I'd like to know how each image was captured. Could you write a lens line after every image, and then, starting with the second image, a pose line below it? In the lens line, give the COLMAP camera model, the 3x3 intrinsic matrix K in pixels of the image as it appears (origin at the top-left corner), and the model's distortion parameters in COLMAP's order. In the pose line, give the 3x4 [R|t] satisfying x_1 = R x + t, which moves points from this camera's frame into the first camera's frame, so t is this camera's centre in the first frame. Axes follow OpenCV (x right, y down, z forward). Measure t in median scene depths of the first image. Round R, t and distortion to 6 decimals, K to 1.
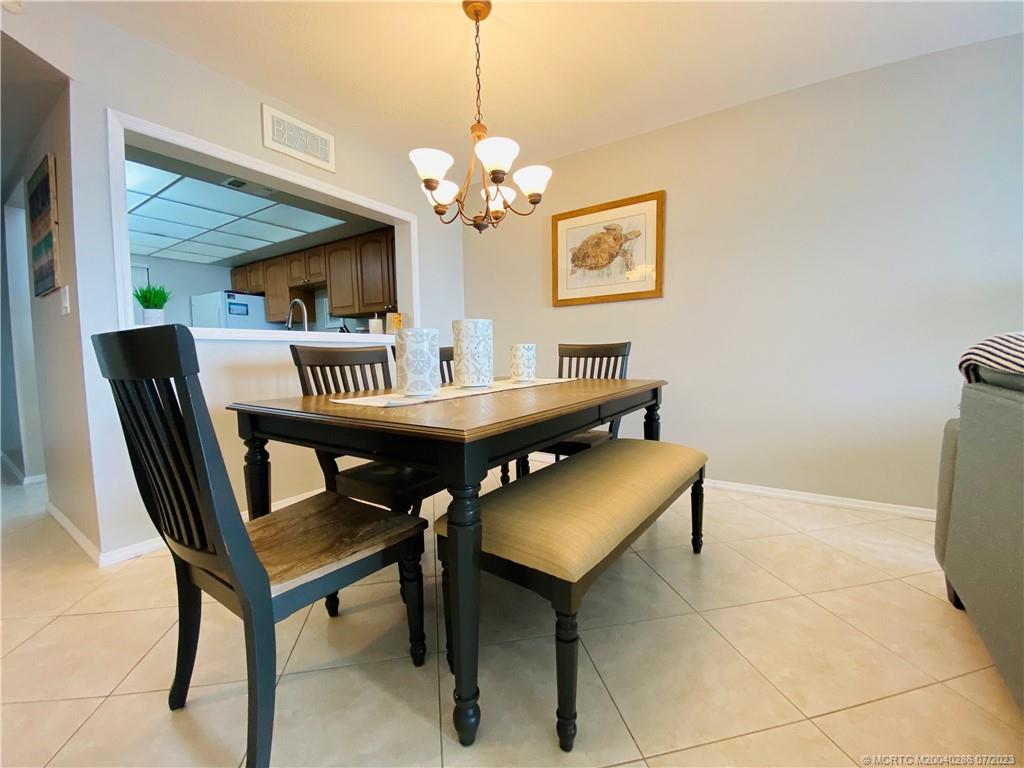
lens RADIAL K [[420.5, 0, 507.9], [0, 420.5, 383.4], [0, 0, 1]] dist [-0.002290, -0.000447]
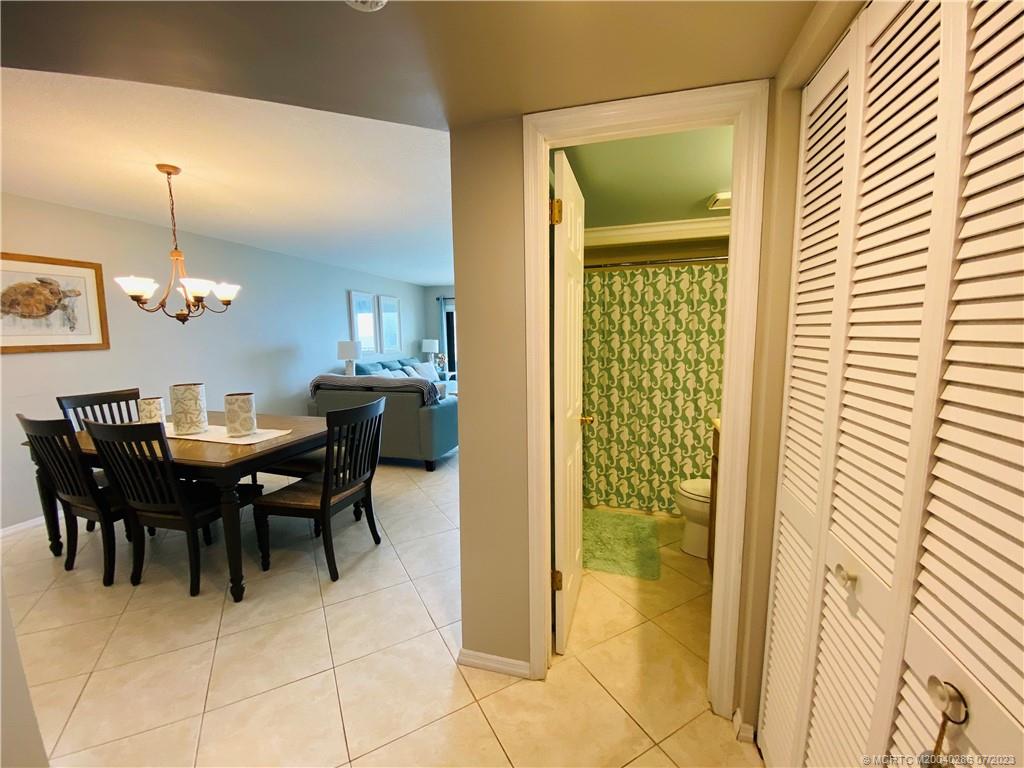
lens RADIAL K [[420.5, 0, 510.1], [0, 420.5, 383.7], [0, 0, 1]] dist [-0.002290, -0.000447]
pose [[-0.336144, -0.099444, 0.936546, -1.142449], [0.074938, 0.988433, 0.131850, -0.169745], [-0.938825, 0.114504, -0.324803, 0.285523]]
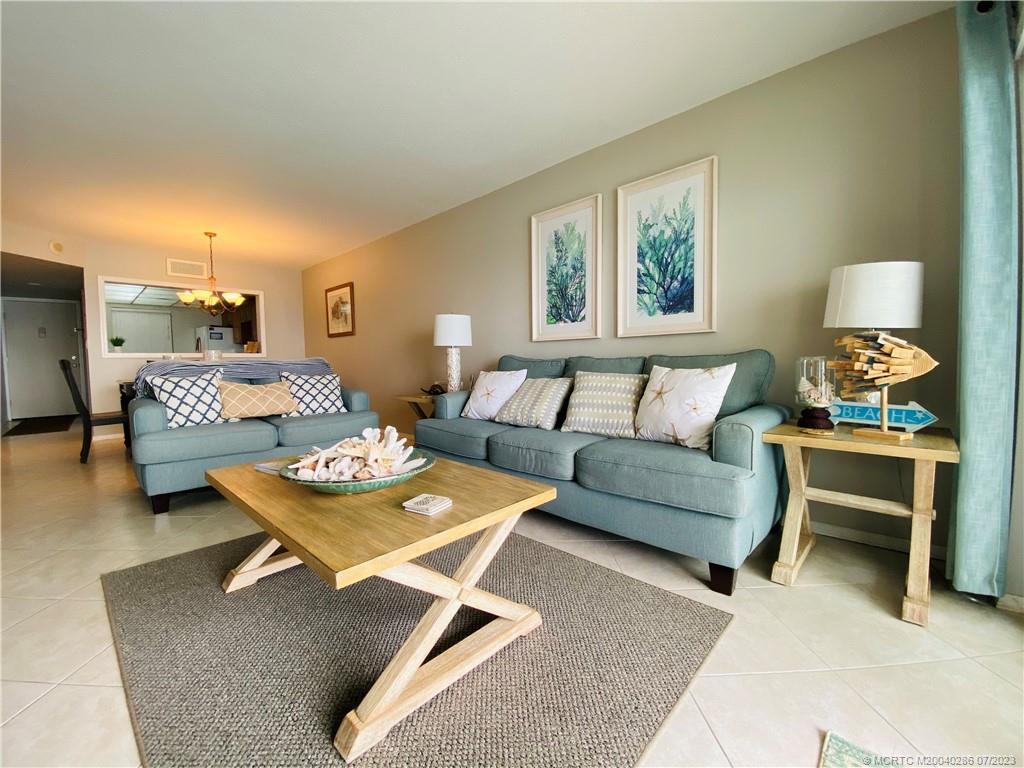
lens RADIAL K [[420.5, 0, 514.4], [0, 420.5, 382.4], [0, 0, 1]] dist [-0.002290, -0.000447]
pose [[0.989020, -0.006971, -0.147618, 1.323822], [0.006672, 0.999975, -0.002517, 0.025980], [0.147631, 0.001505, 0.989041, -0.795124]]
